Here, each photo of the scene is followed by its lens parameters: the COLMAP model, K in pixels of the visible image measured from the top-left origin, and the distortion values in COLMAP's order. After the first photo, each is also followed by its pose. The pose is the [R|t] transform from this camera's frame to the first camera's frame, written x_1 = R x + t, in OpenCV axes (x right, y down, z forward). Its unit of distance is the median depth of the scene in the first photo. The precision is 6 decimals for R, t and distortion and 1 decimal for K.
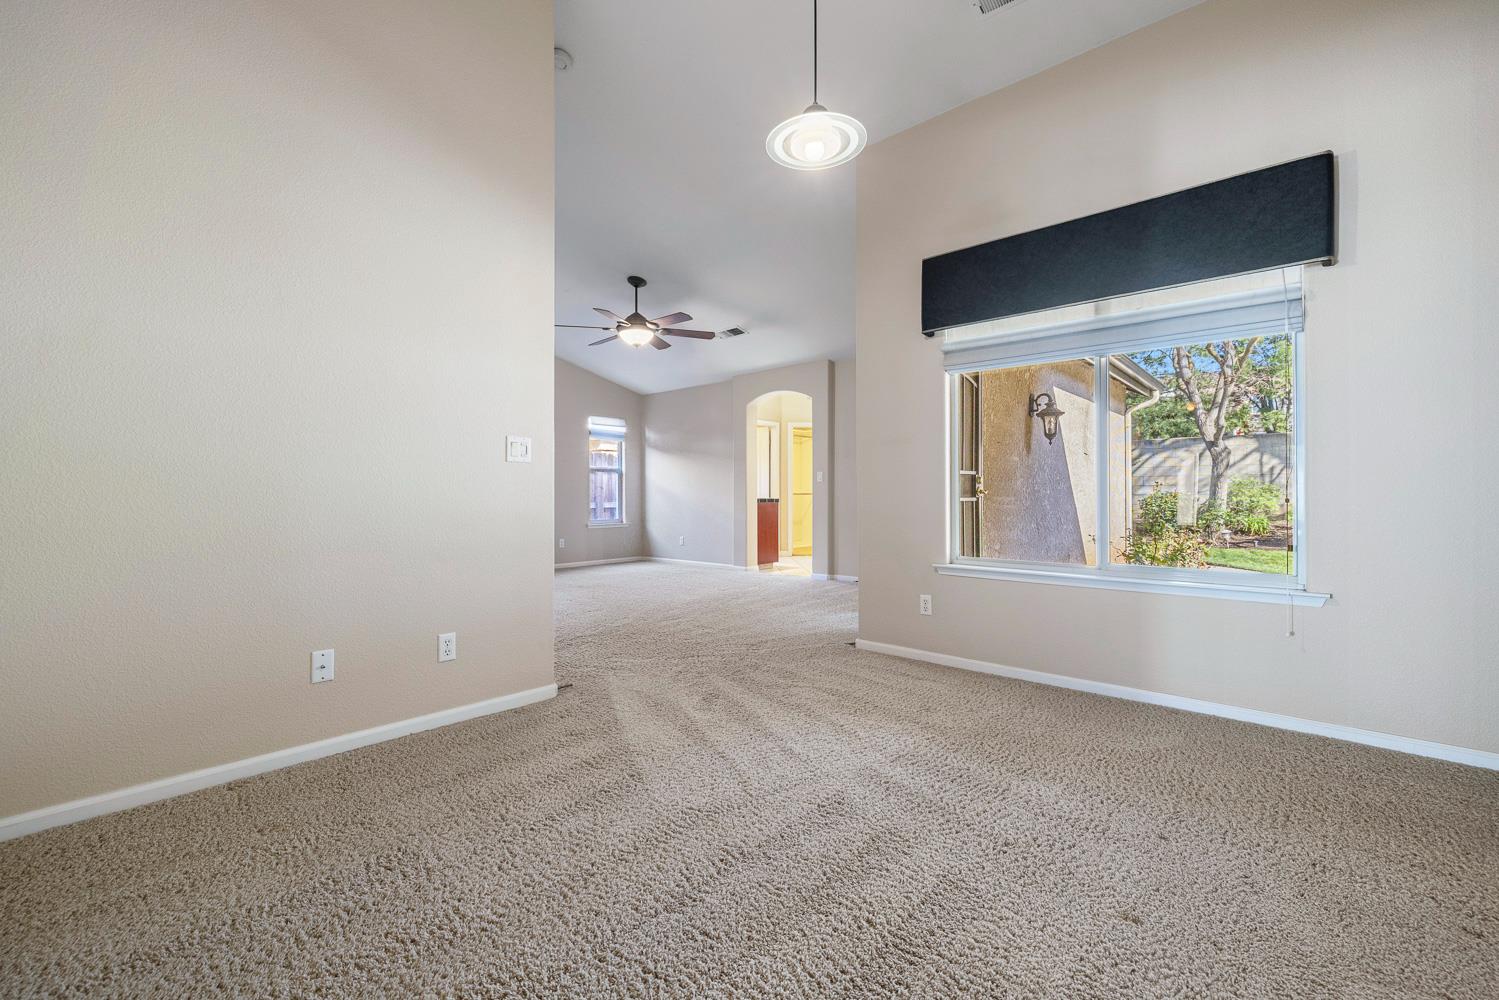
lens RADIAL K [[643.8, 0, 742.0], [0, 643.8, 499.3], [0, 0, 1]] dist [0.001008, -0.001118]
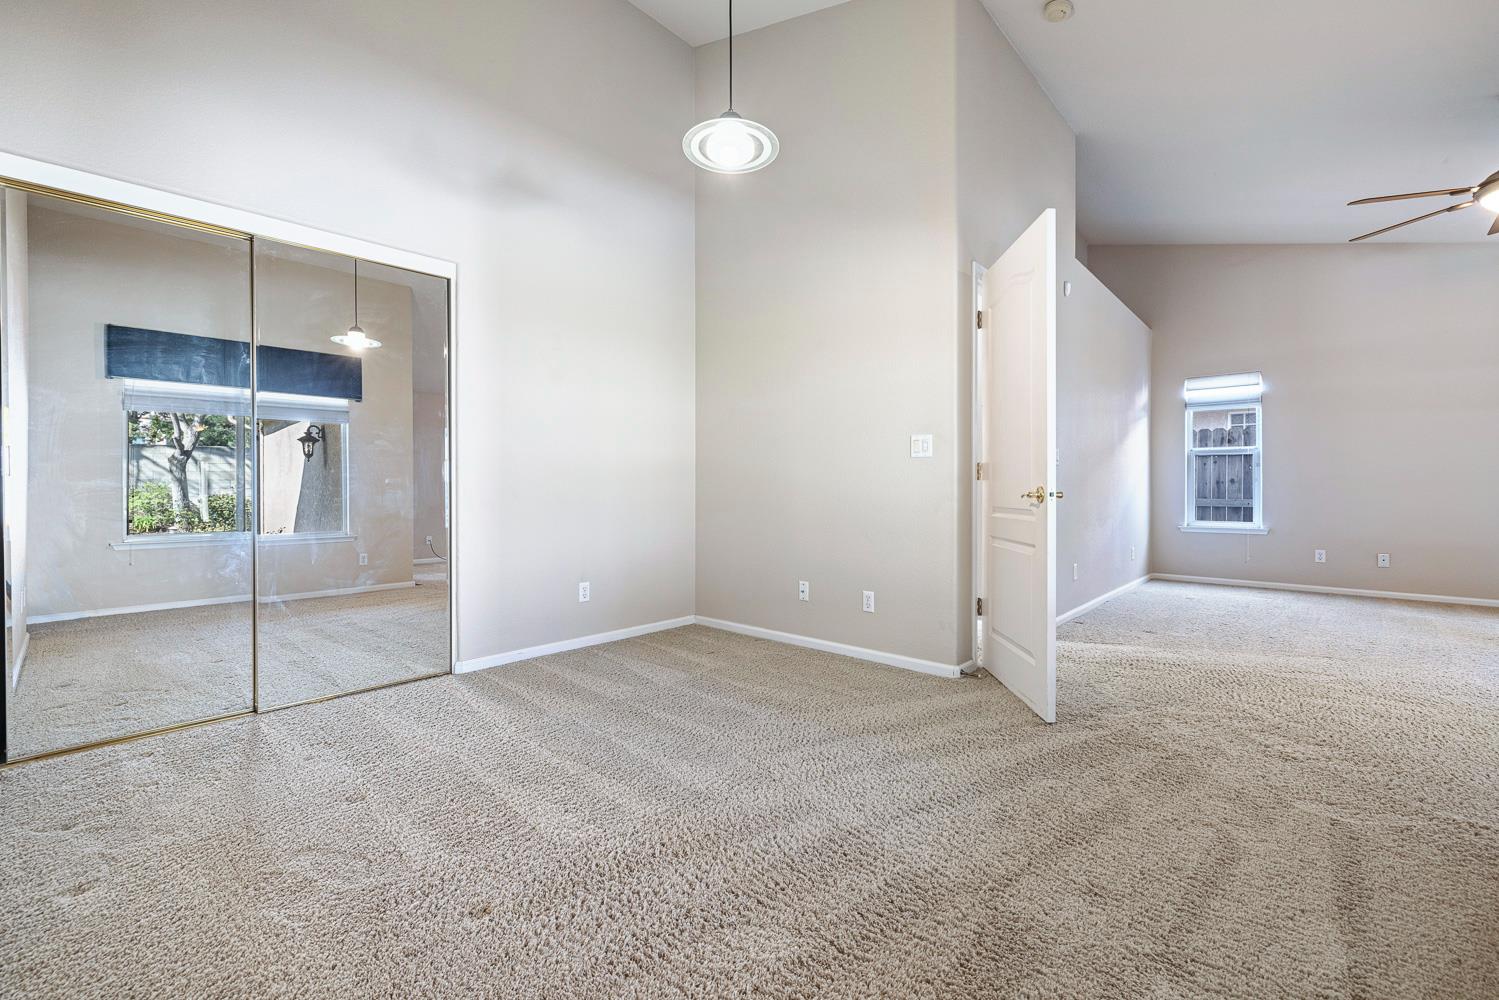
lens RADIAL K [[643.8, 0, 750.1], [0, 643.8, 494.5], [0, 0, 1]] dist [0.001008, -0.001118]
pose [[-0.004353, 0.010039, -0.999940, 0.830958], [-0.006480, 0.999928, 0.010068, -0.001476], [0.999970, 0.006523, -0.004288, 0.737974]]
